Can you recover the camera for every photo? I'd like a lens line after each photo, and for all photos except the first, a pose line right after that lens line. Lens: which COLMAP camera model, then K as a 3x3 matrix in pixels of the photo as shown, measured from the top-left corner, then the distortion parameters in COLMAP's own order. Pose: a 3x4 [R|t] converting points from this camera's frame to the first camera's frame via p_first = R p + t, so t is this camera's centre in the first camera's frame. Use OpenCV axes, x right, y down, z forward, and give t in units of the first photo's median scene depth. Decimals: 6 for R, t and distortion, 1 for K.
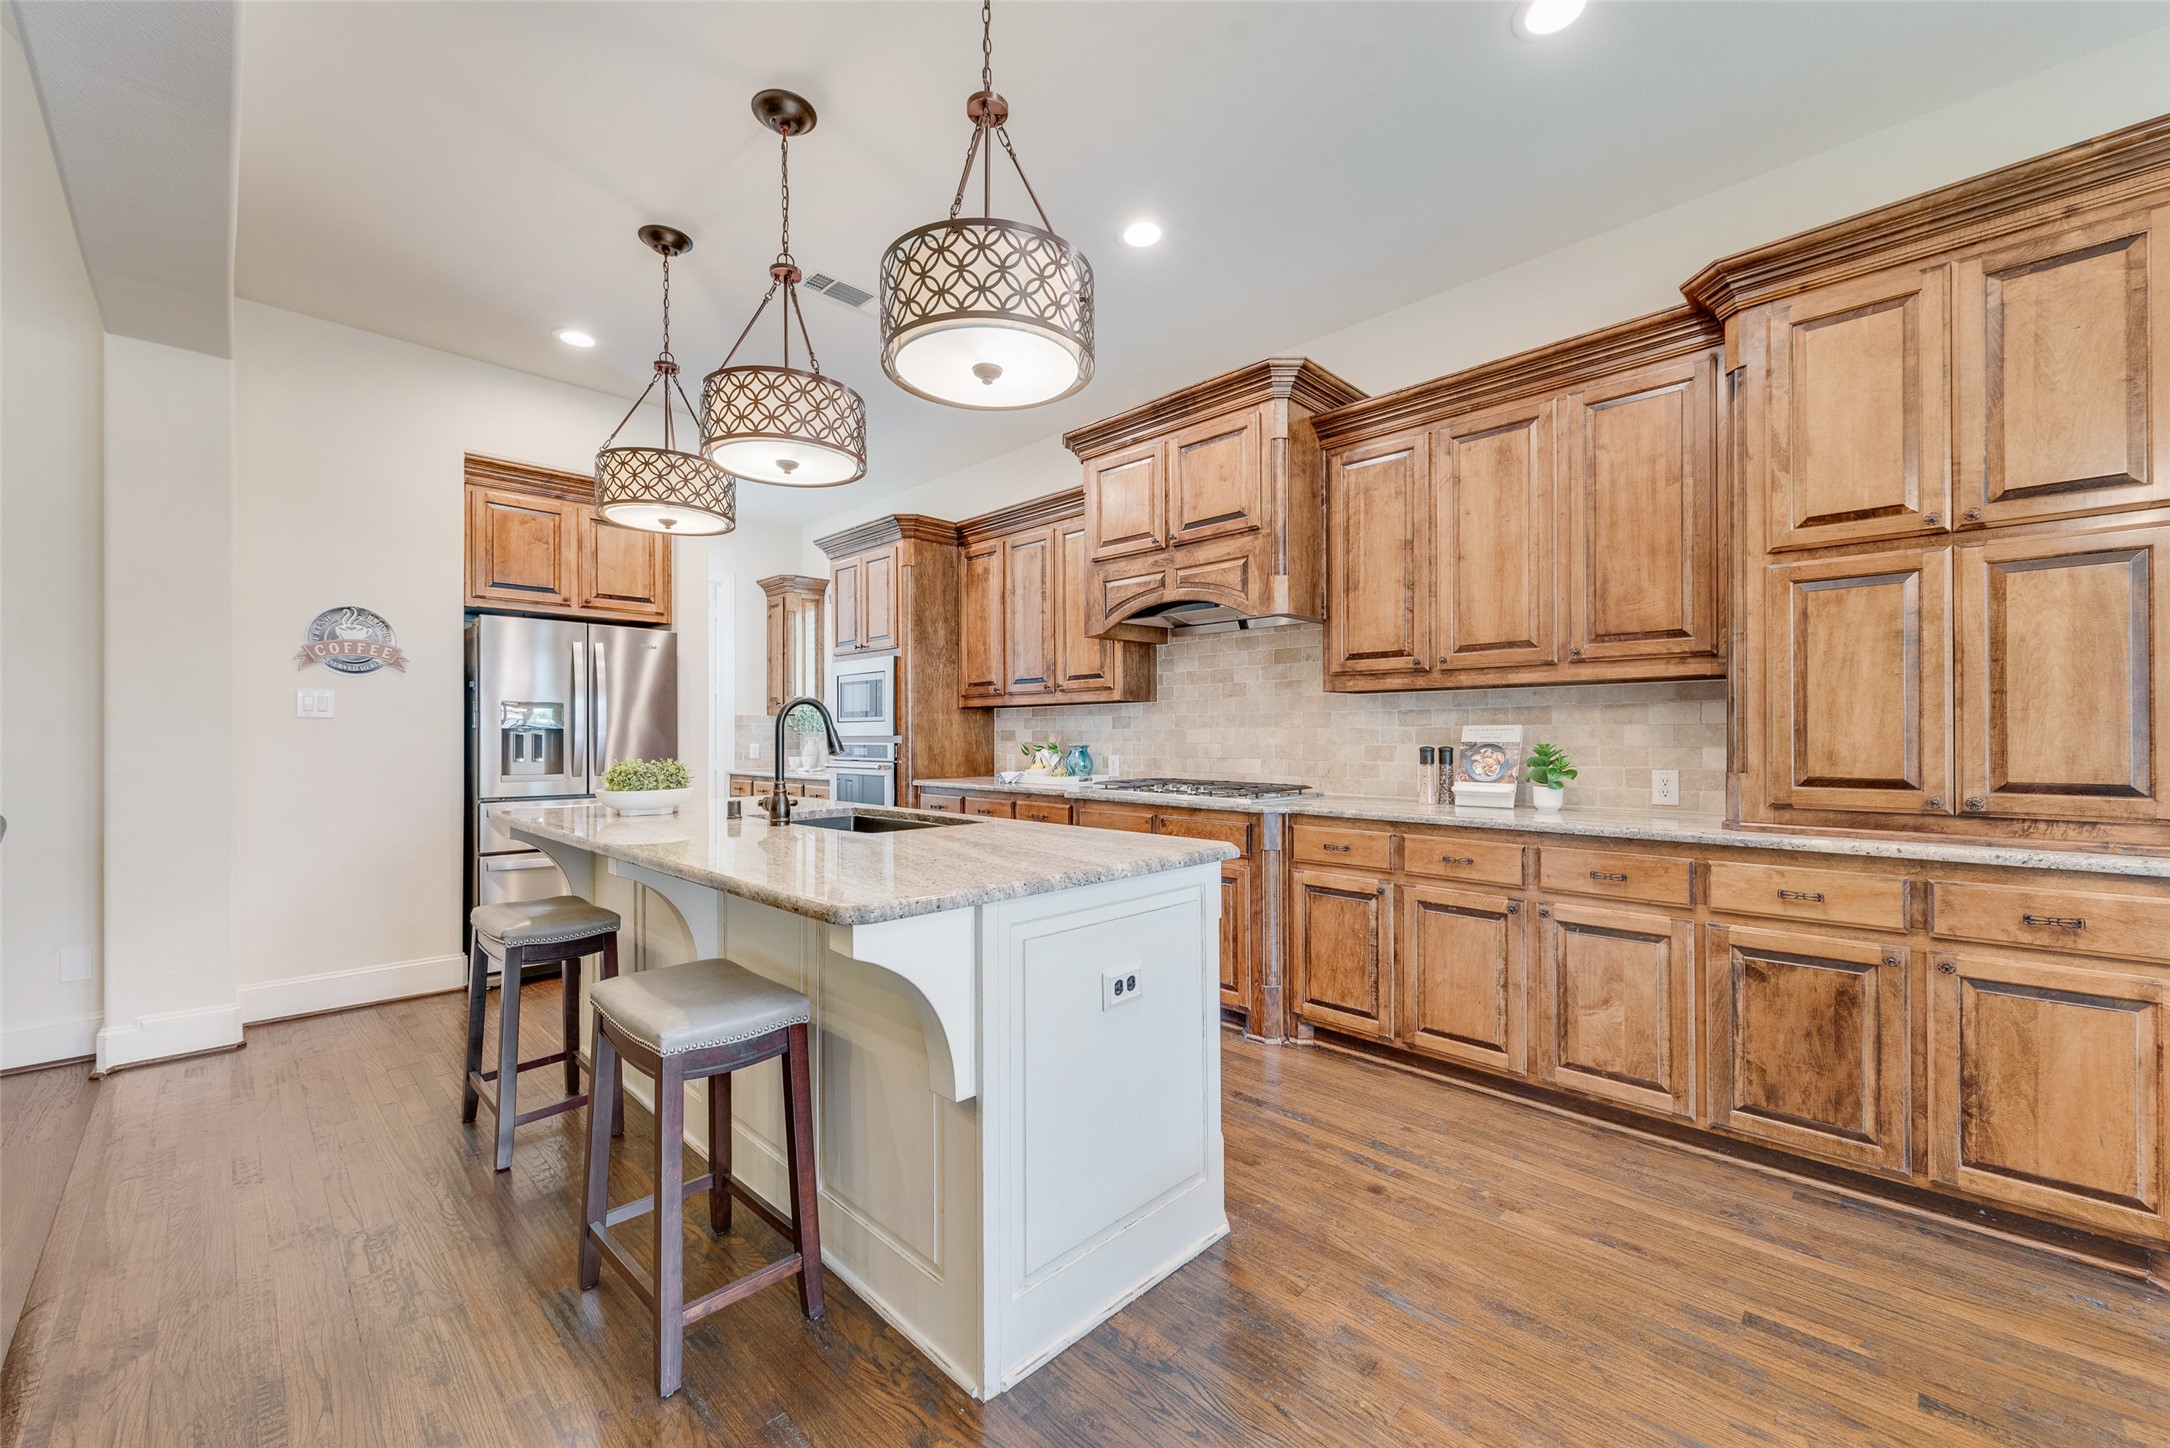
lens RADIAL K [[846.3, 0, 1070.4], [0, 846.3, 734.5], [0, 0, 1]] dist [0.011159, -0.003576]
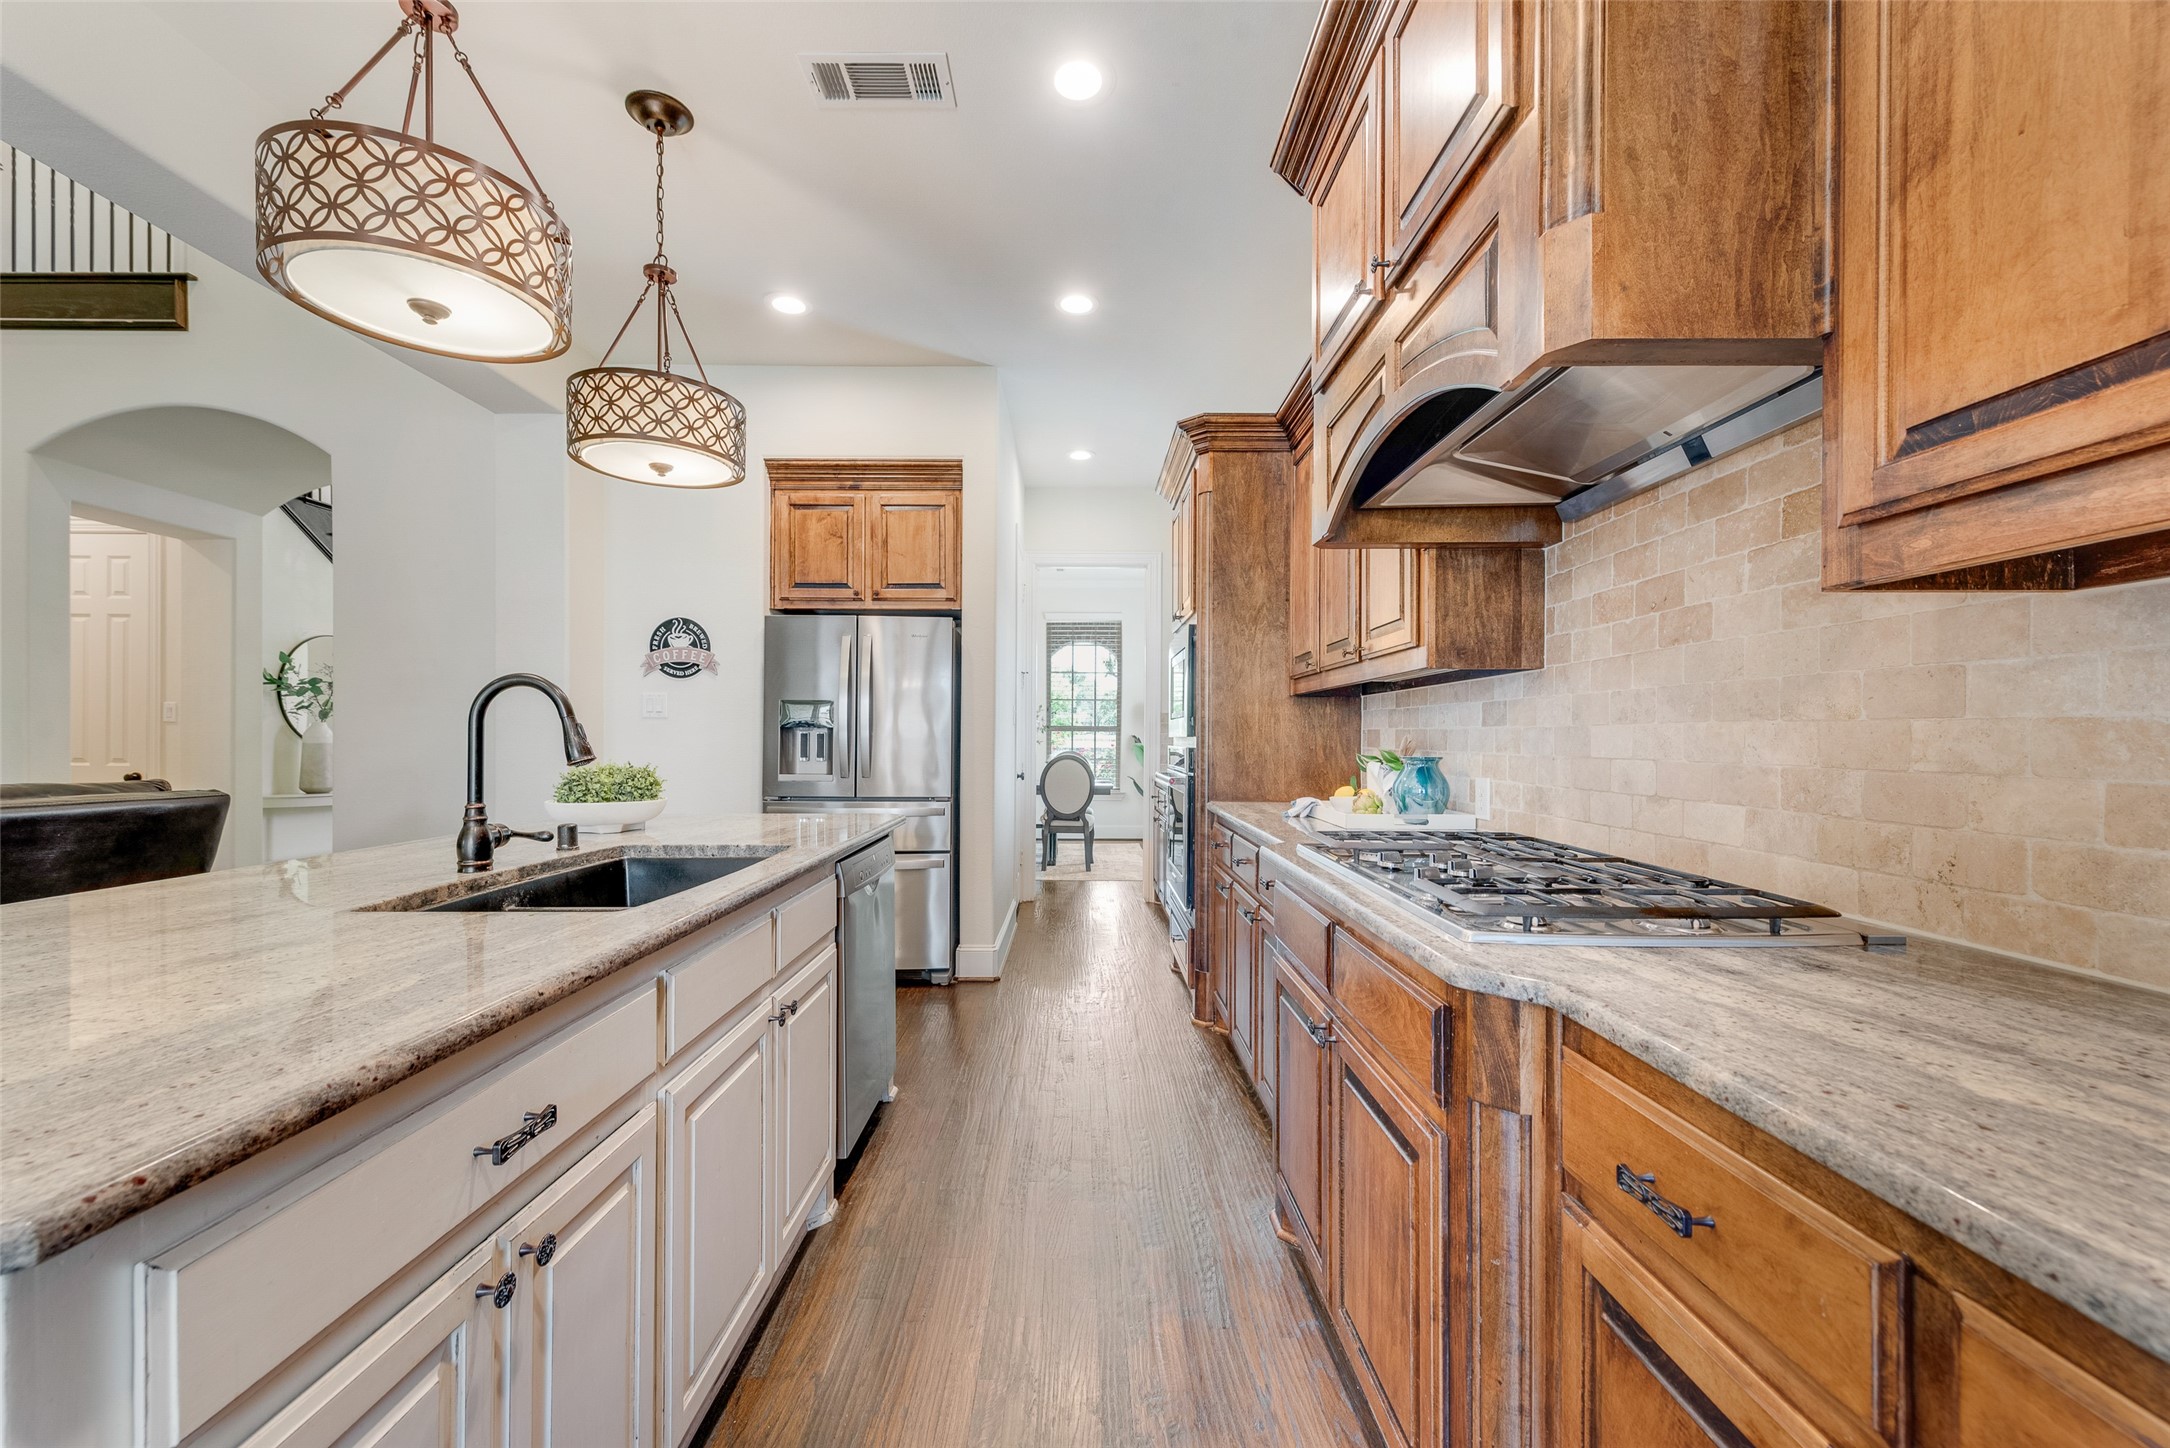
lens RADIAL K [[846.3, 0, 1077.9], [0, 846.3, 738.8], [0, 0, 1]] dist [0.011159, -0.003576]
pose [[0.706832, 0.007261, -0.707344, 0.483744], [-0.005356, 0.999974, 0.004913, -0.000740], [0.707361, 0.000316, 0.706852, 0.925275]]
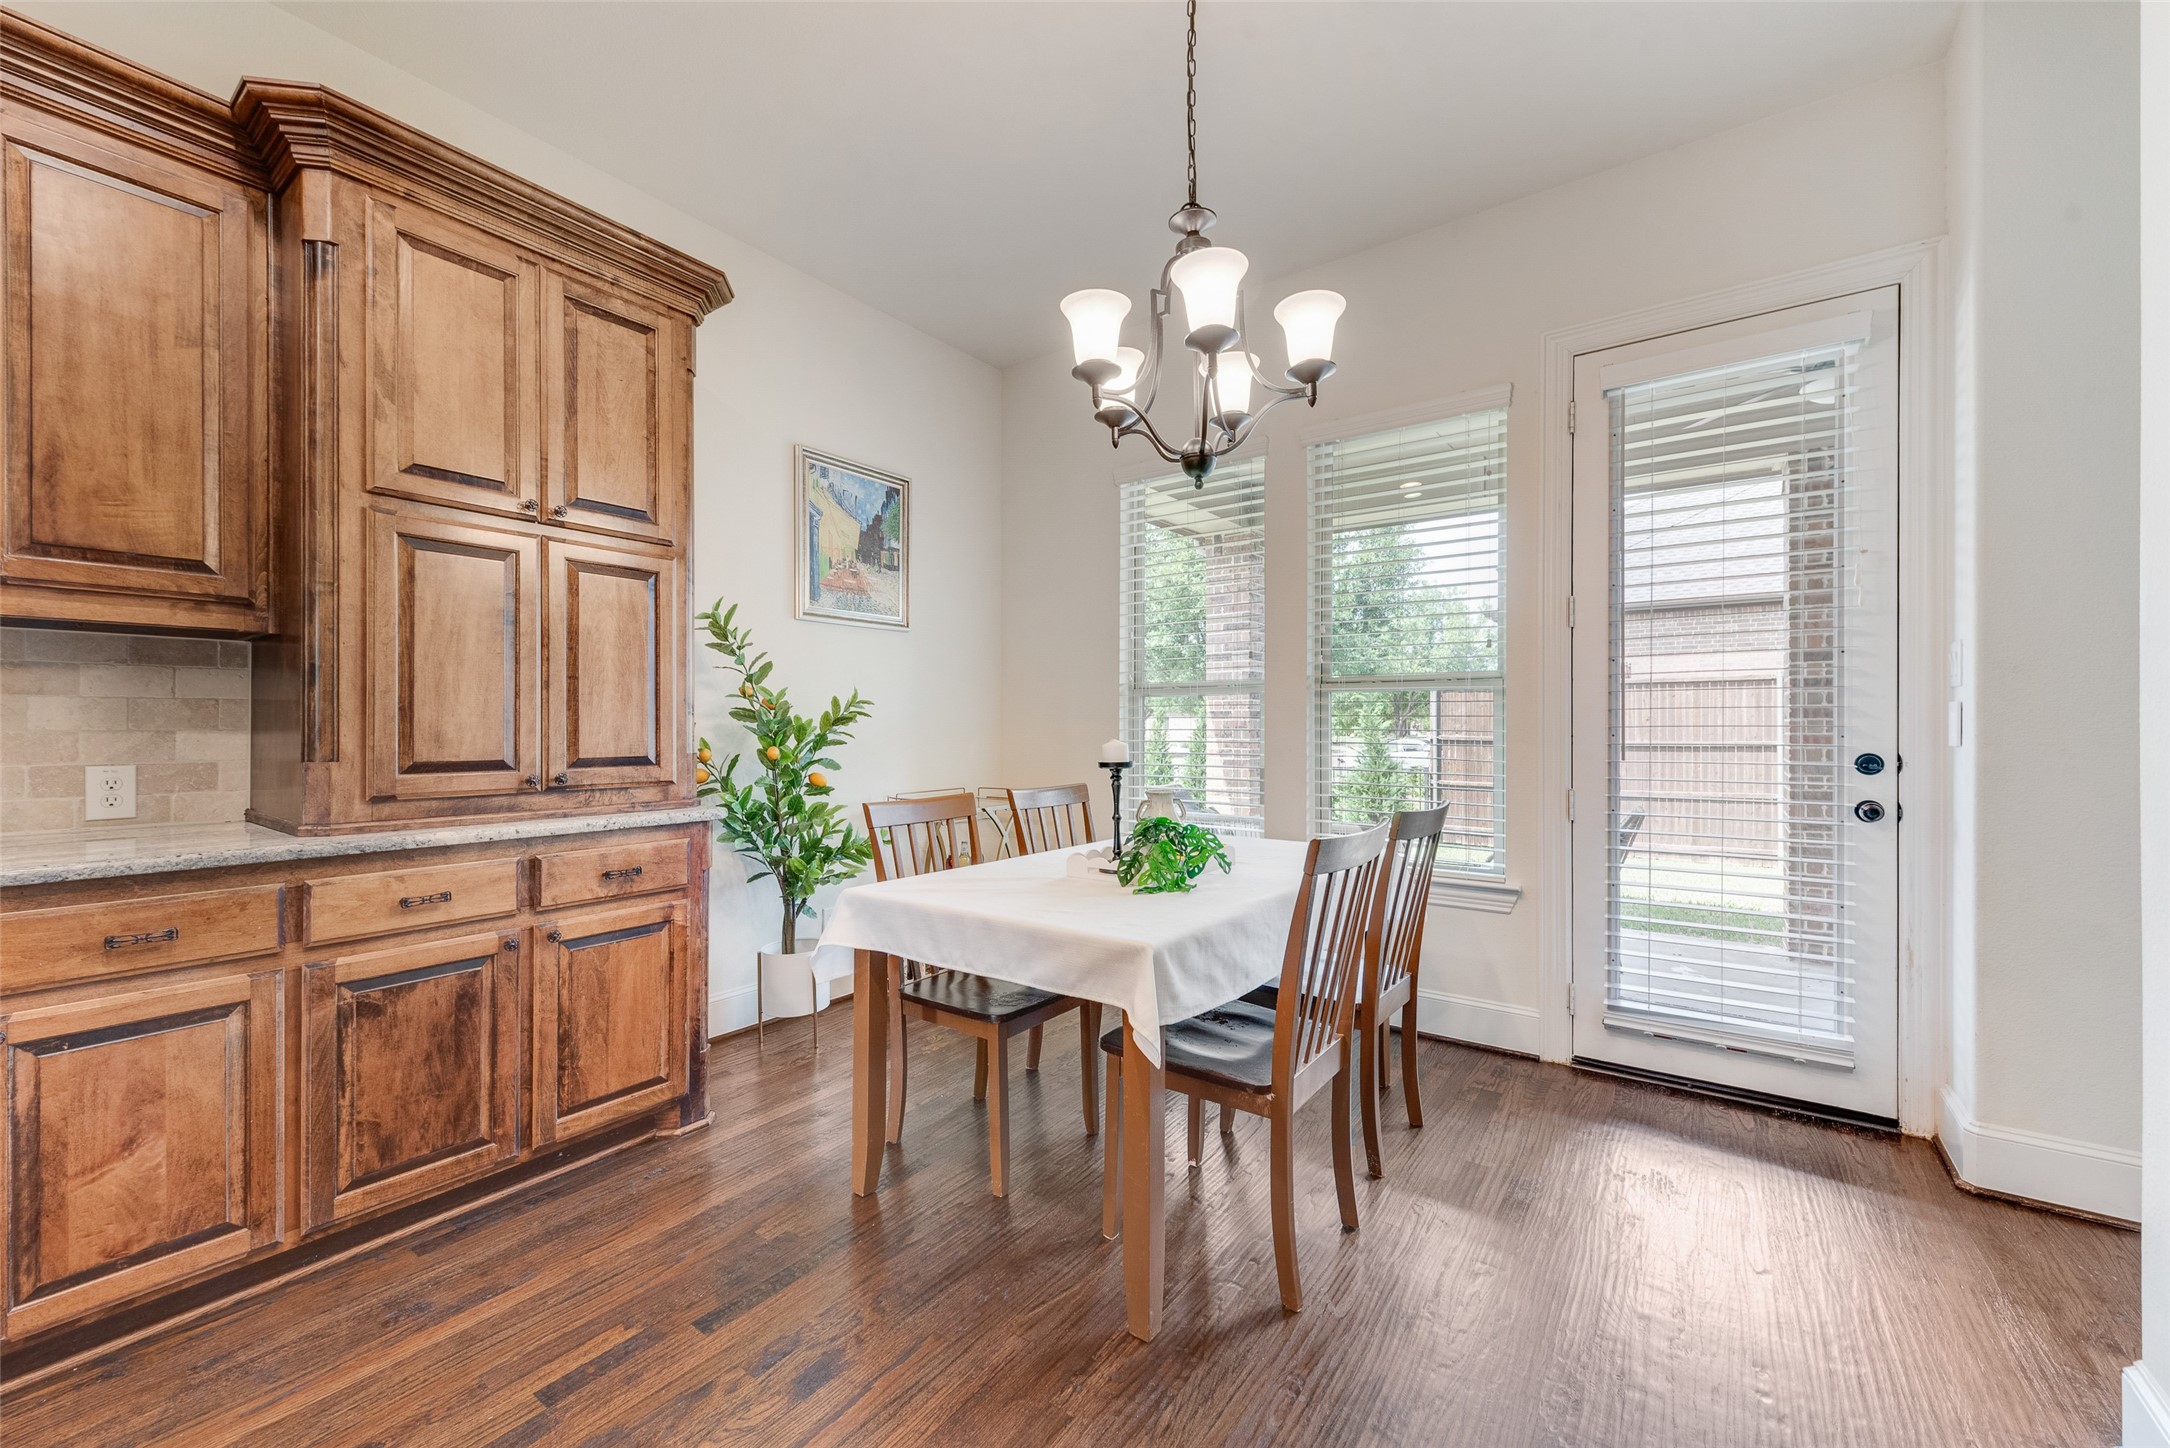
lens RADIAL K [[846.3, 0, 1082.3], [0, 846.3, 727.0], [0, 0, 1]] dist [0.011159, -0.003576]
pose [[-0.153618, 0.002105, 0.988128, -0.092158], [-0.002121, 0.999995, -0.002460, 0.013891], [-0.988128, -0.002474, -0.153613, 0.438960]]
